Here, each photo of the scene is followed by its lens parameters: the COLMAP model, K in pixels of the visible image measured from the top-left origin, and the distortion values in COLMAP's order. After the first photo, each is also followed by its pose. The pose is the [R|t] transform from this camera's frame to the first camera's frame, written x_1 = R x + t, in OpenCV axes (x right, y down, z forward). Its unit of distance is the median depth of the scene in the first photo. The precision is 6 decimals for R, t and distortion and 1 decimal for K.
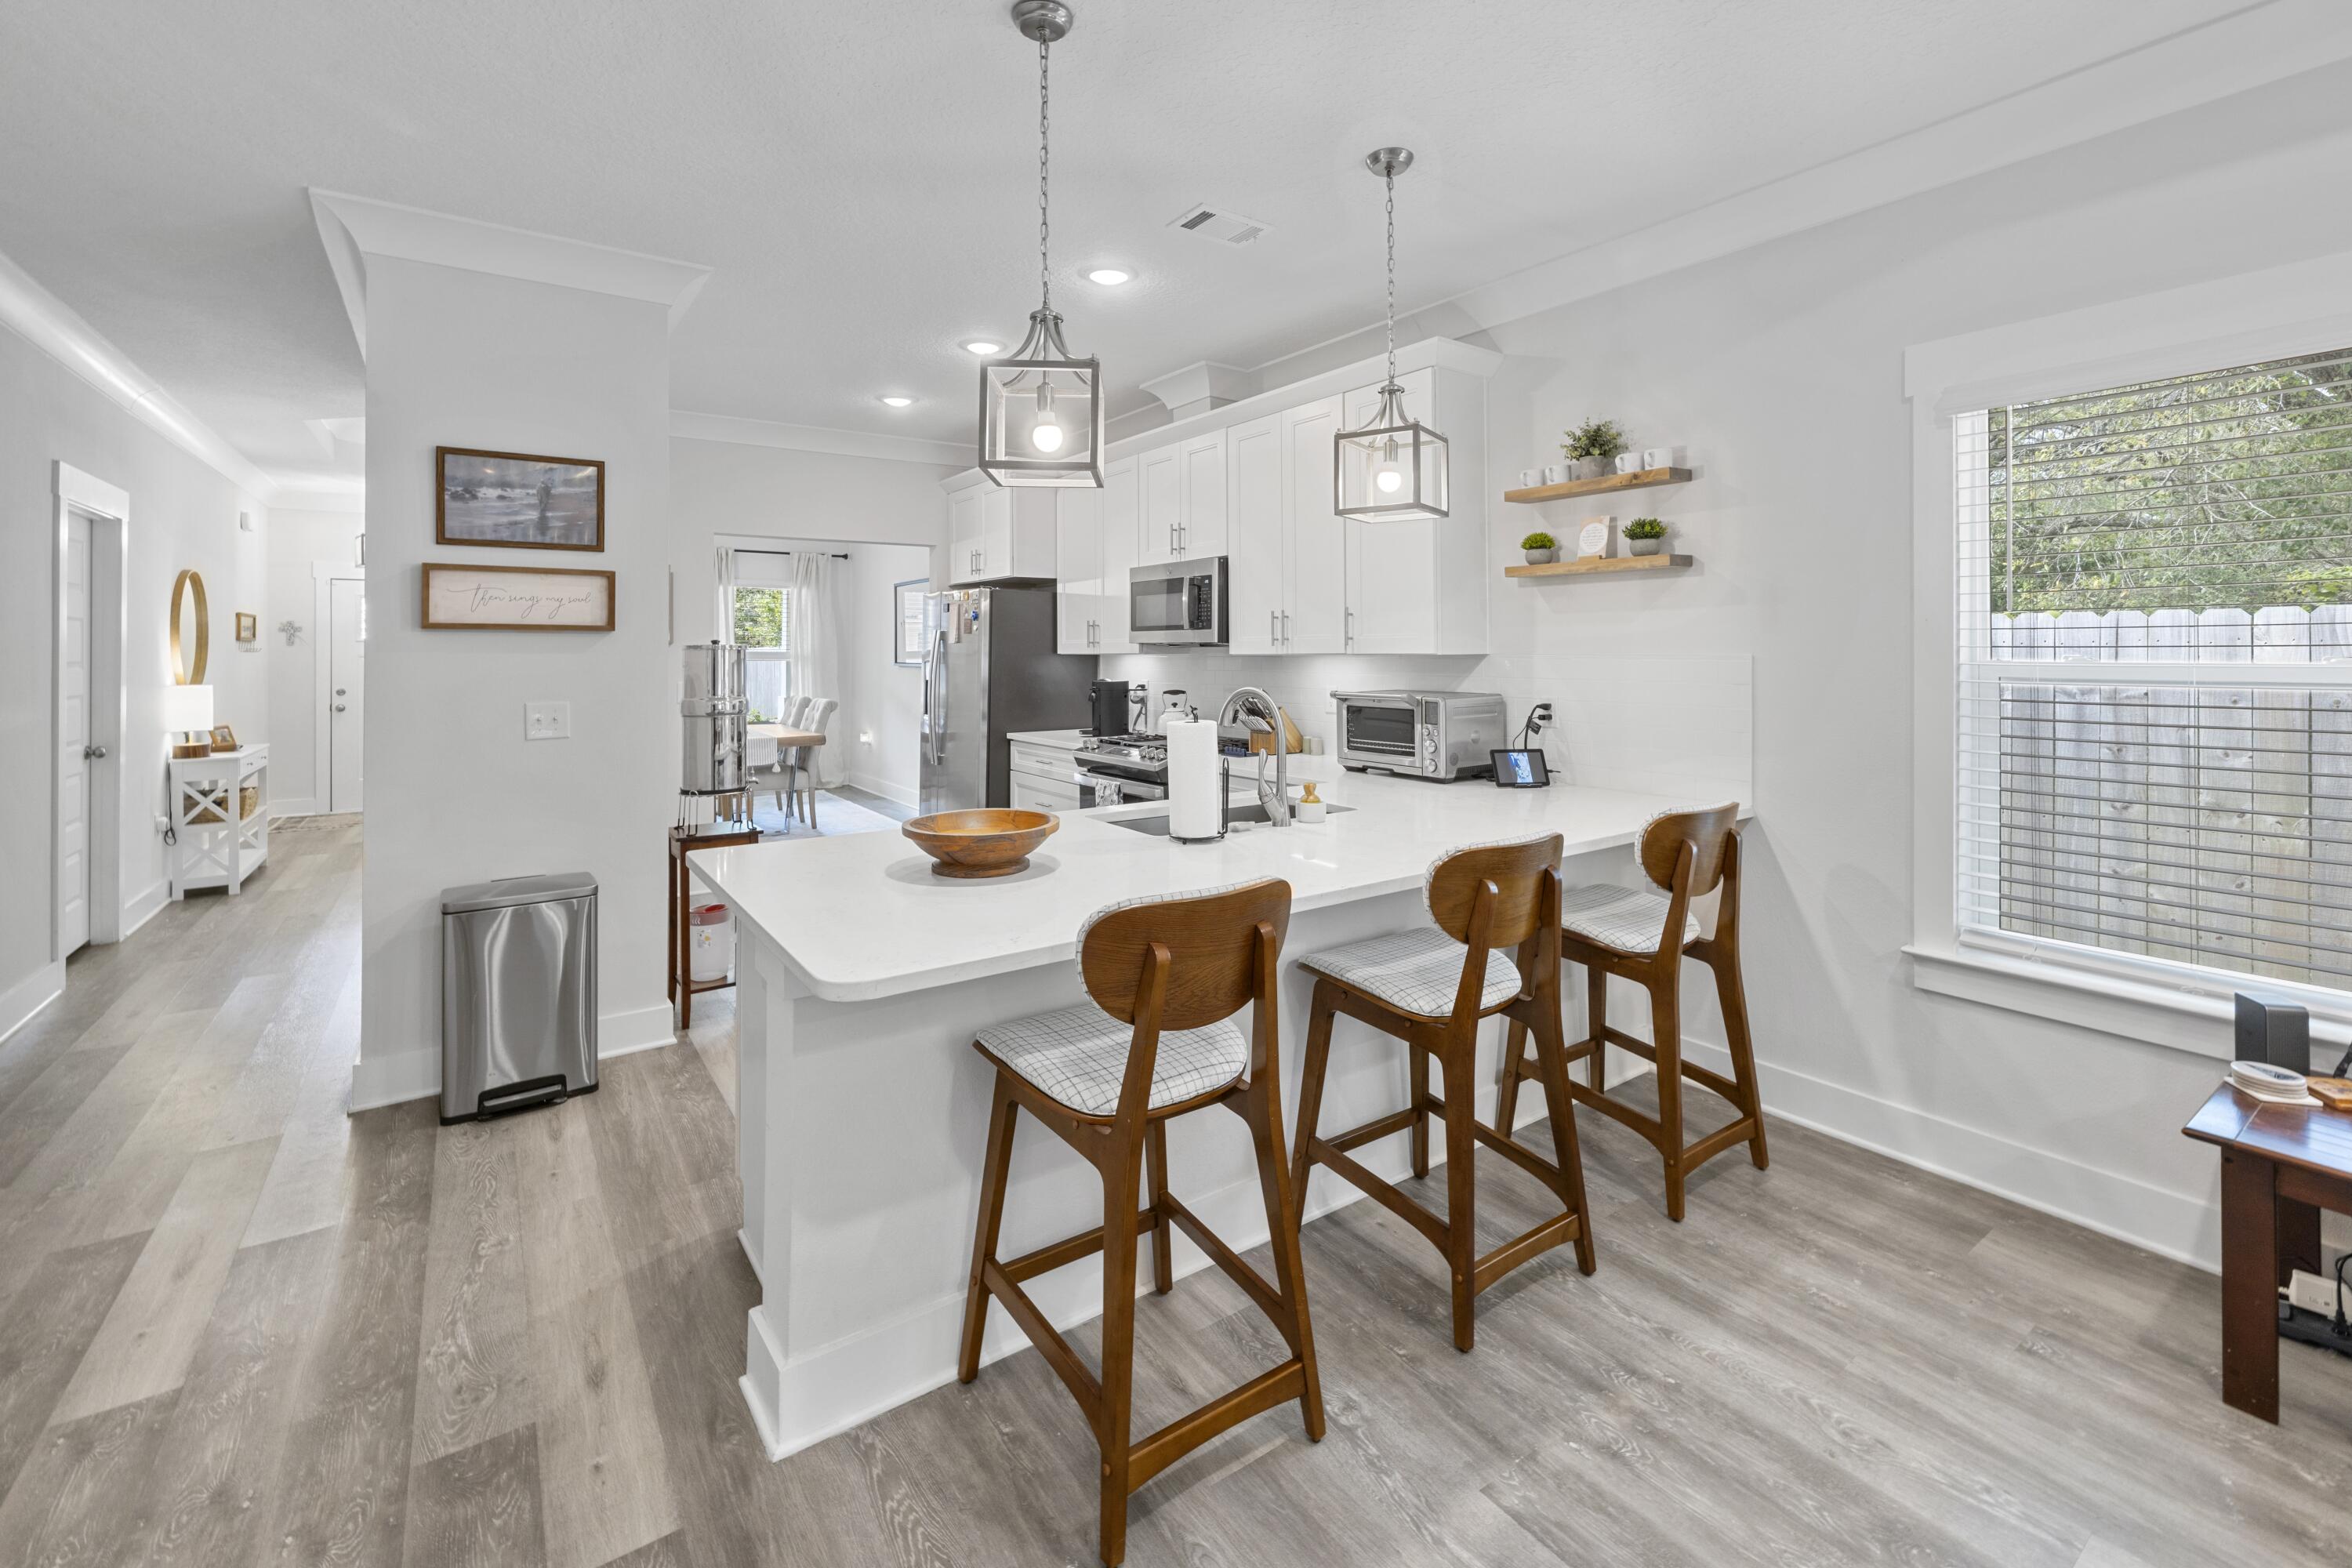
lens RADIAL K [[983.2, 0, 1166.6], [0, 983.2, 646.1], [0, 0, 1]] dist [0.000996, -0.001014]
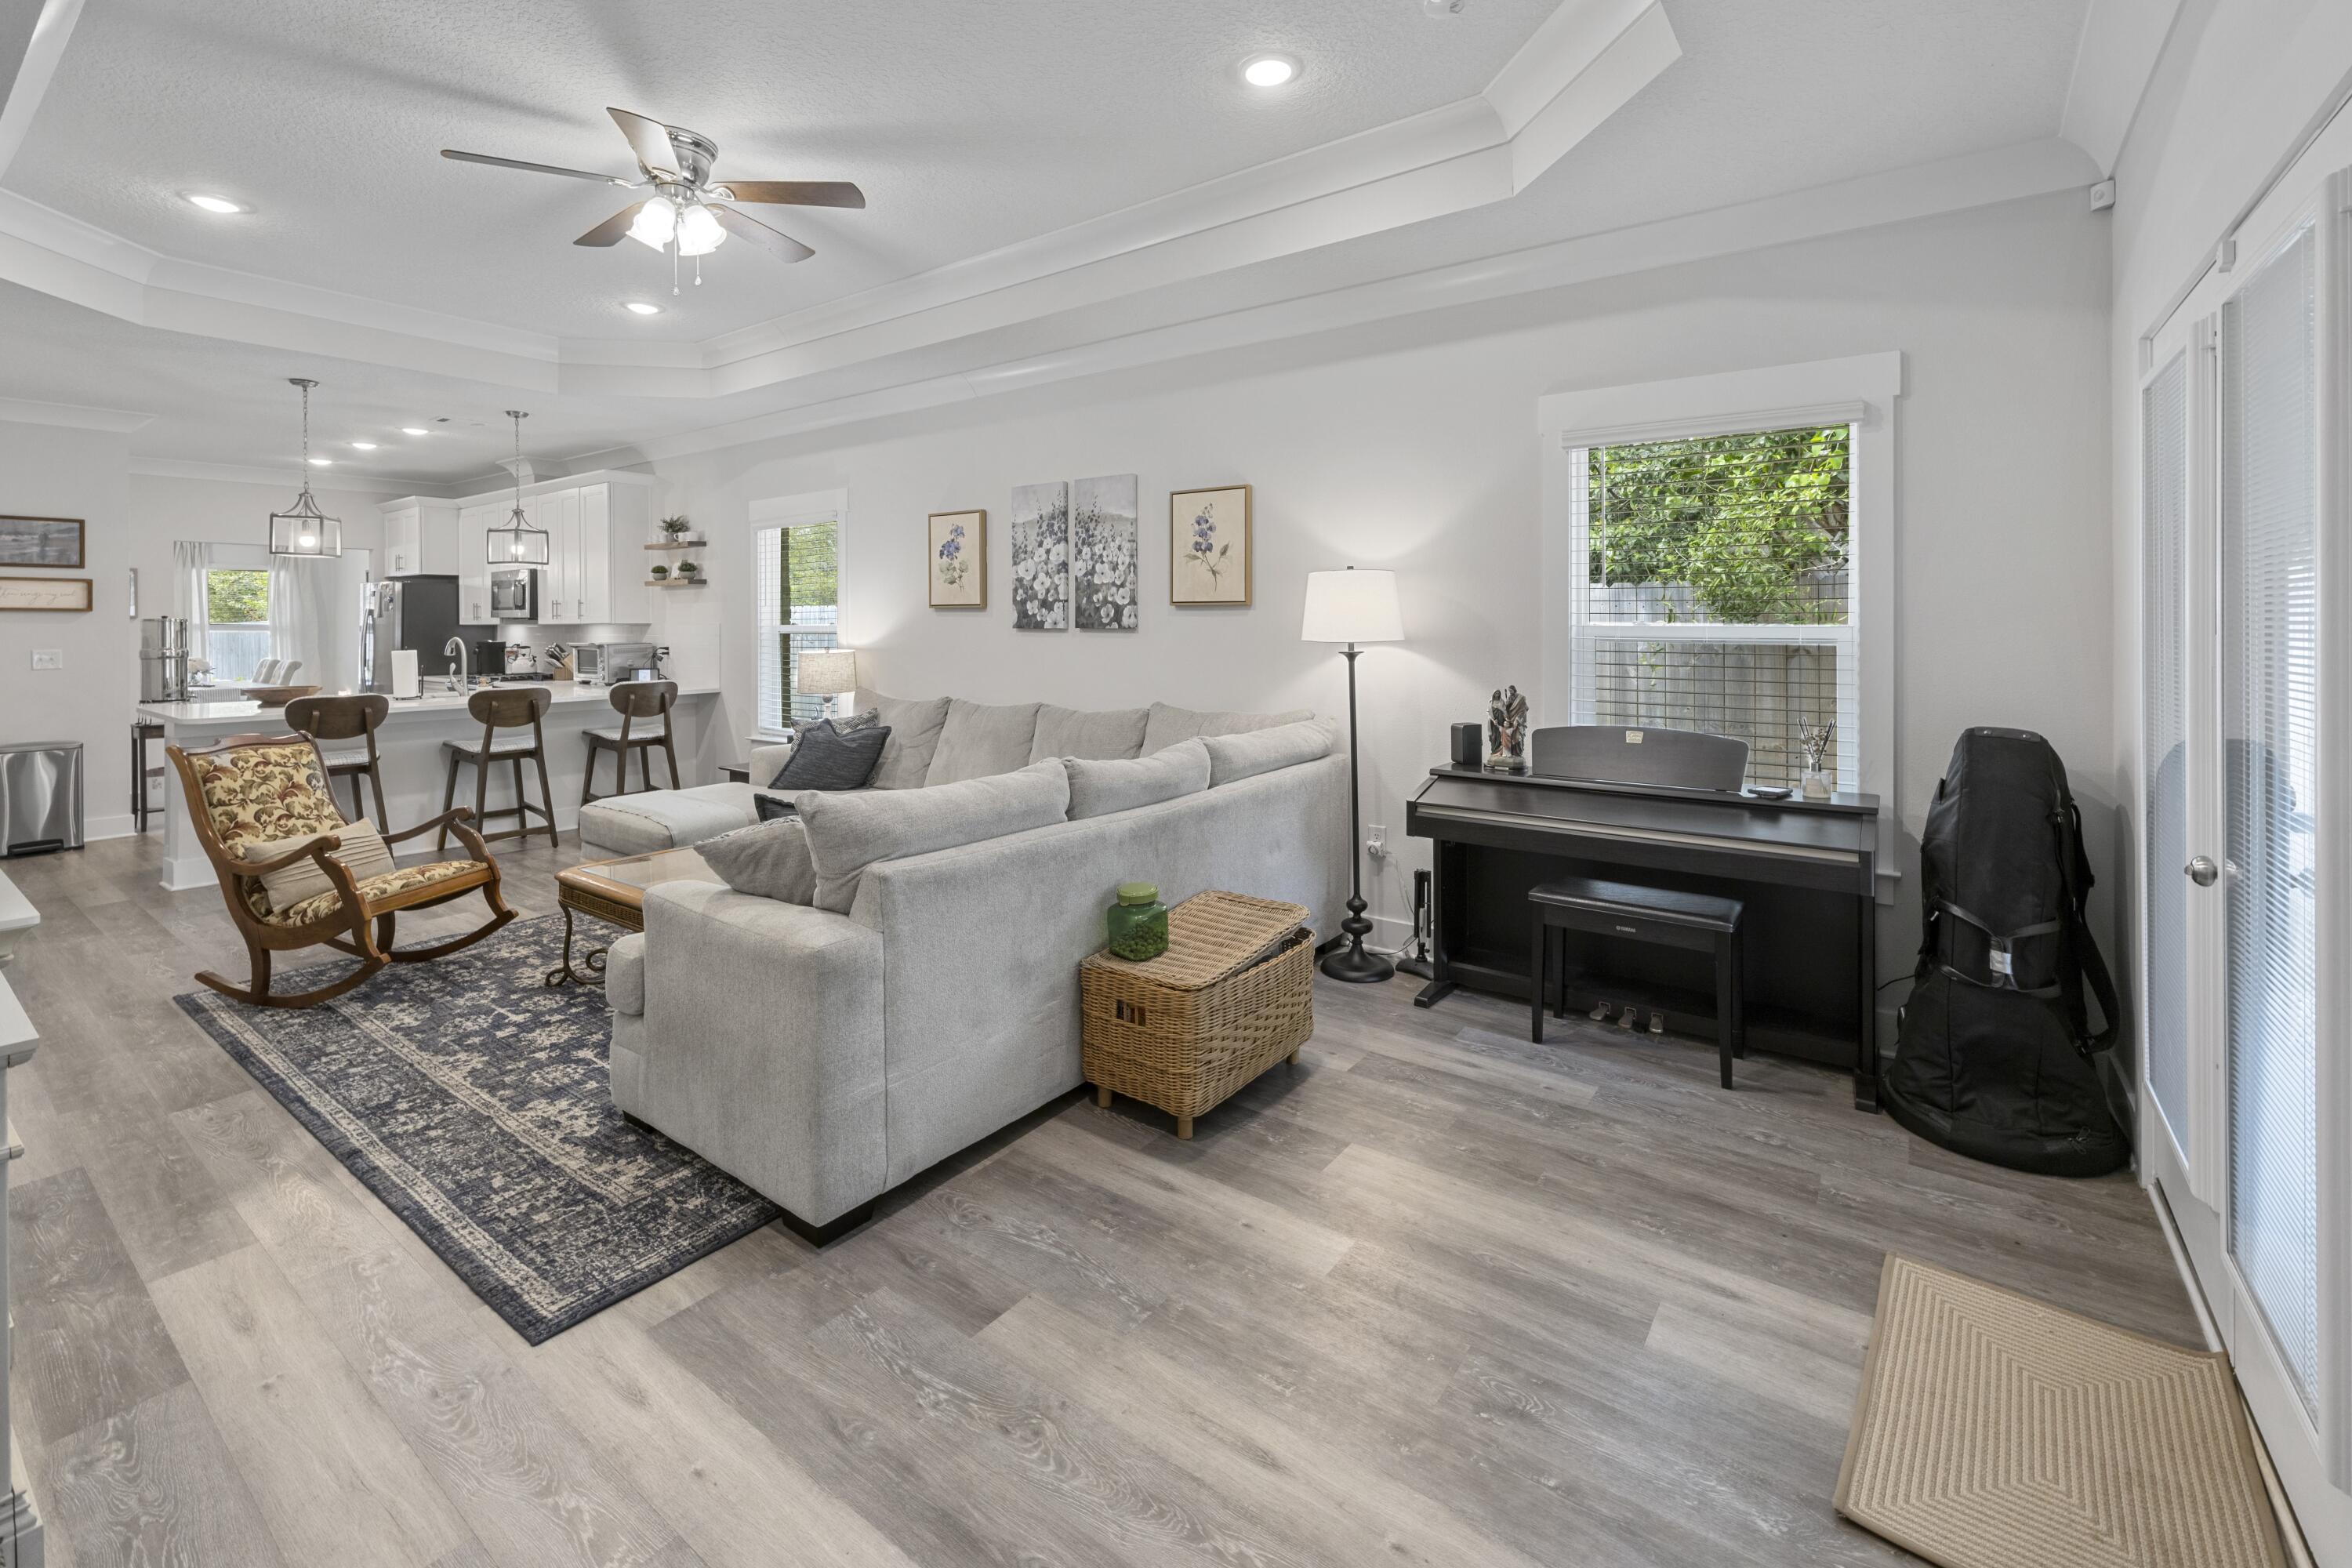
lens RADIAL K [[1034.1, 0, 1164.8], [0, 1034.1, 627.0], [0, 0, 1]] dist [0.016248, 0.000166]
pose [[0.955294, -0.002478, 0.295646, 0.720062], [0.000802, 0.999983, 0.005791, 0.004822], [-0.295656, -0.005295, 0.955280, -1.370504]]
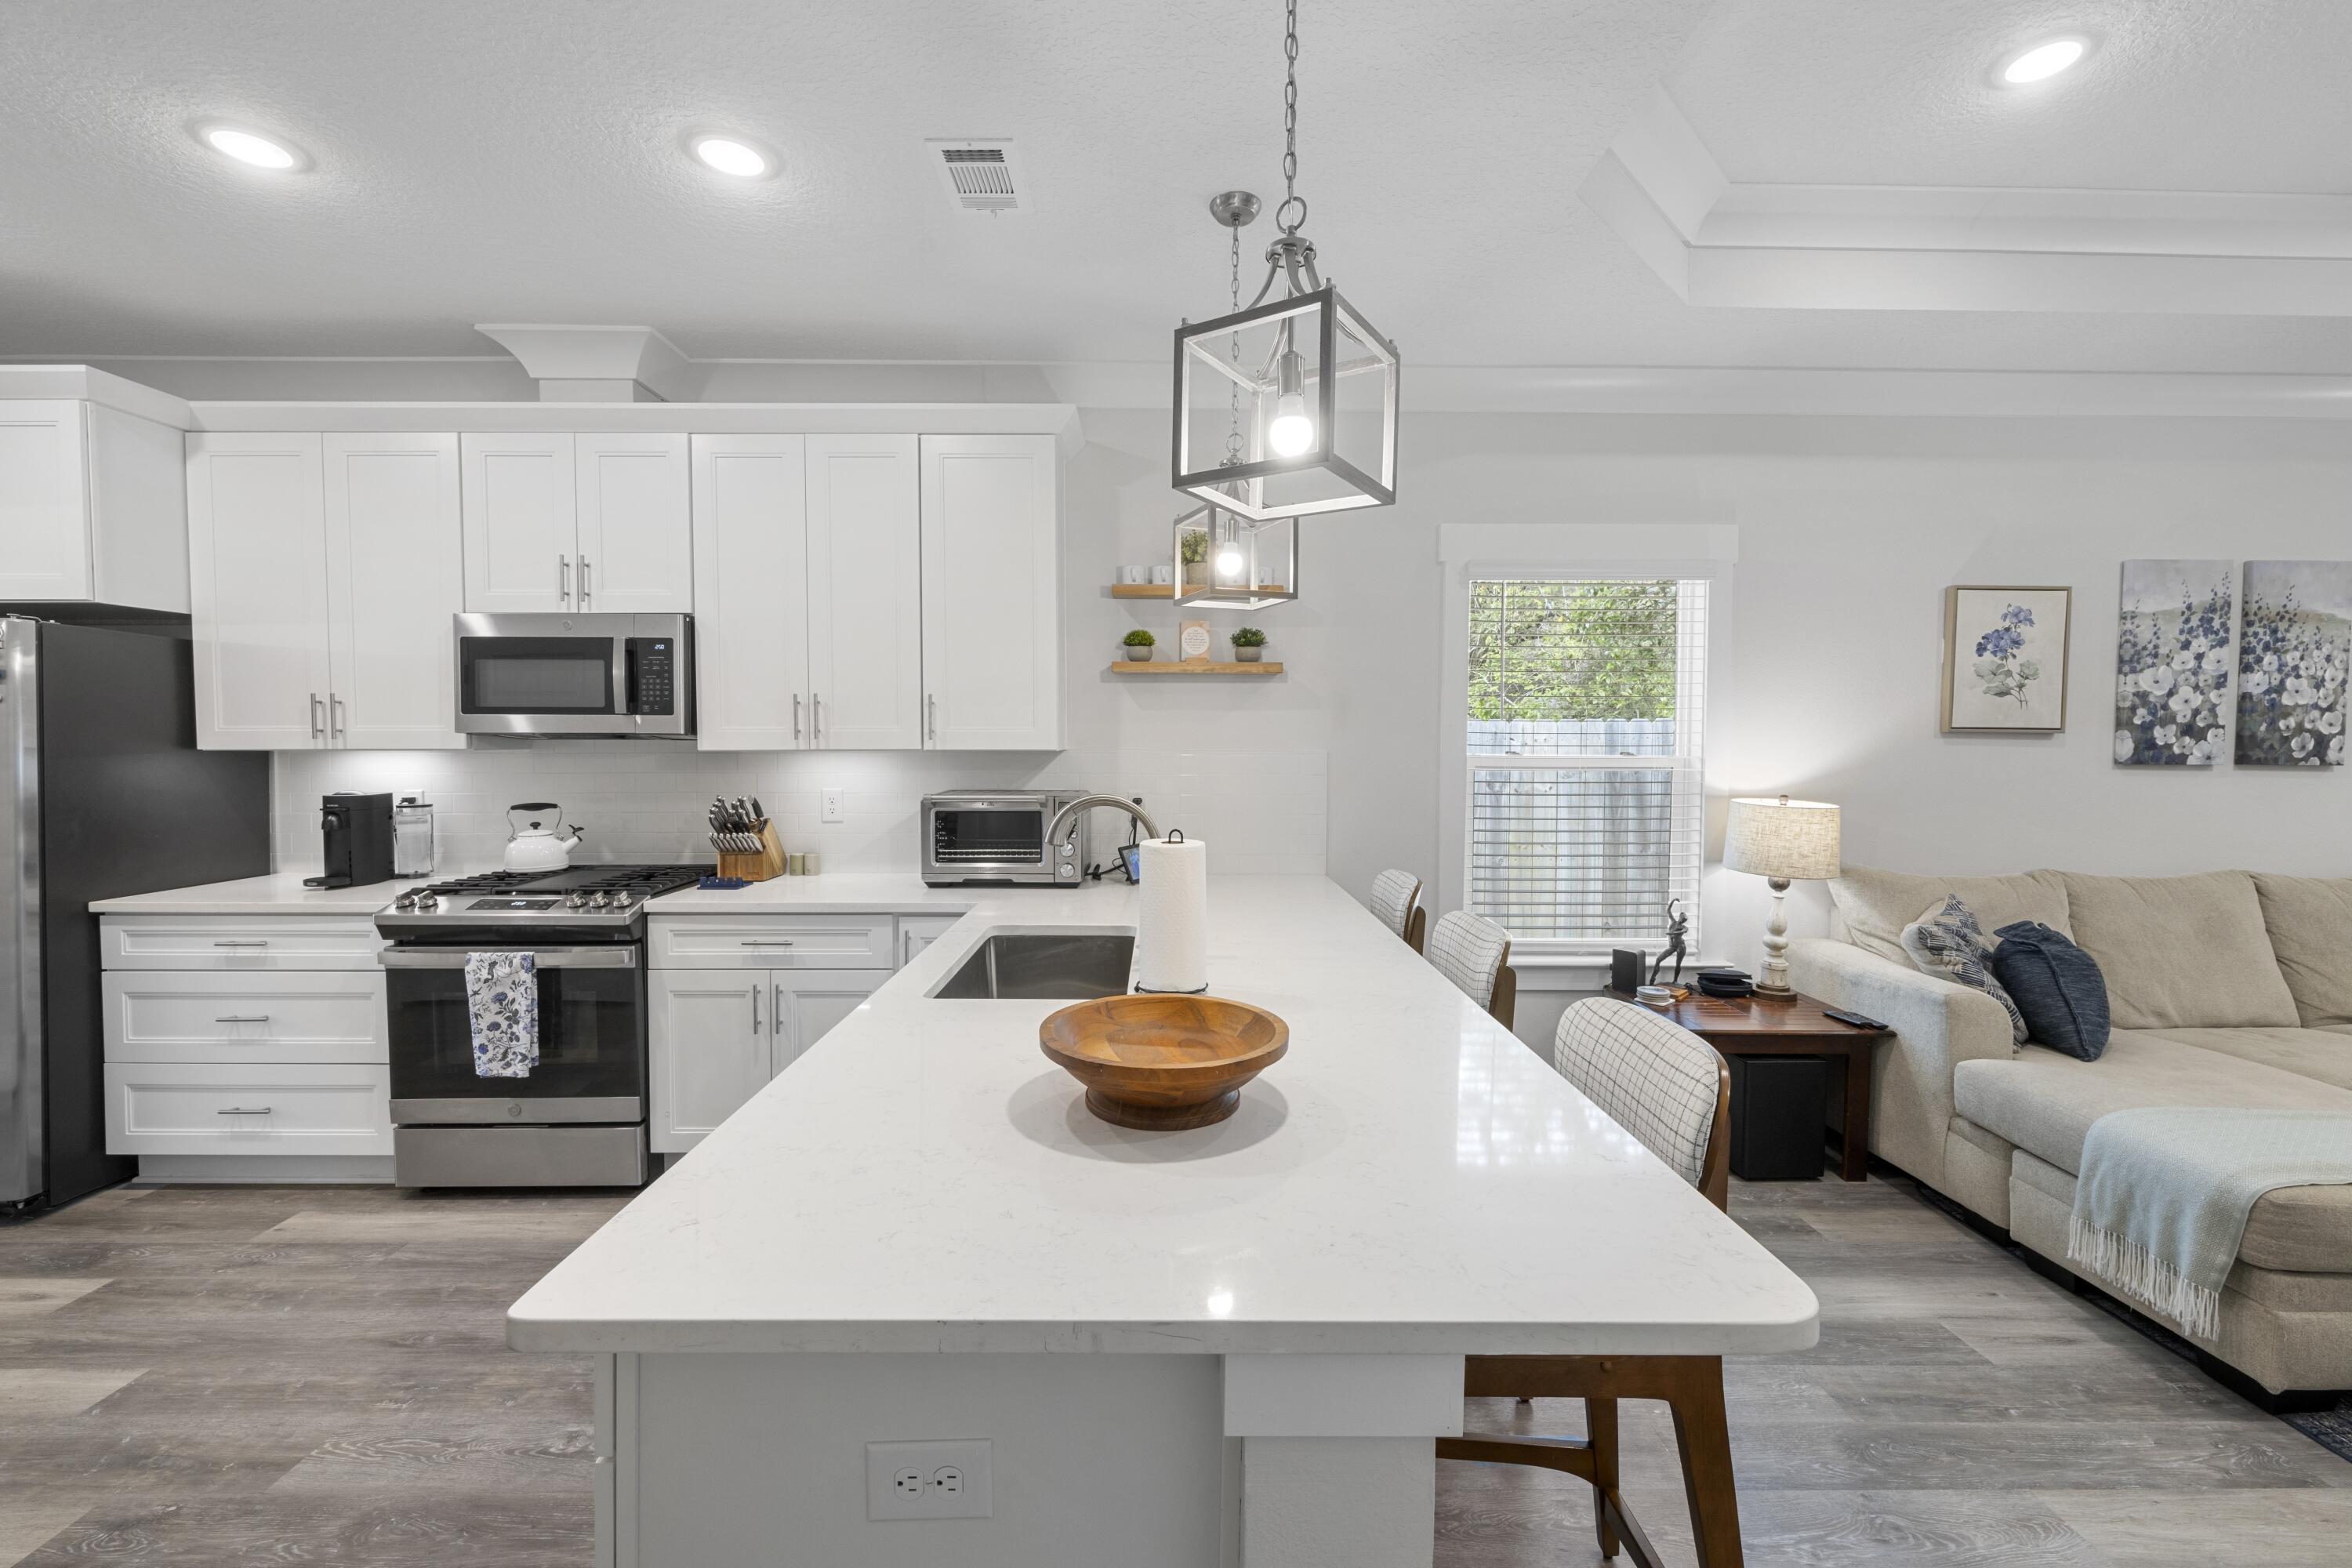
lens RADIAL K [[983.2, 0, 1195.3], [0, 983.2, 778.9], [0, 0, 1]] dist [0.000996, -0.001014]
pose [[0.566084, -0.020592, 0.824090, -0.400489], [-0.006802, 0.999537, 0.029648, 0.006854], [-0.824319, -0.022389, 0.565682, 0.356970]]
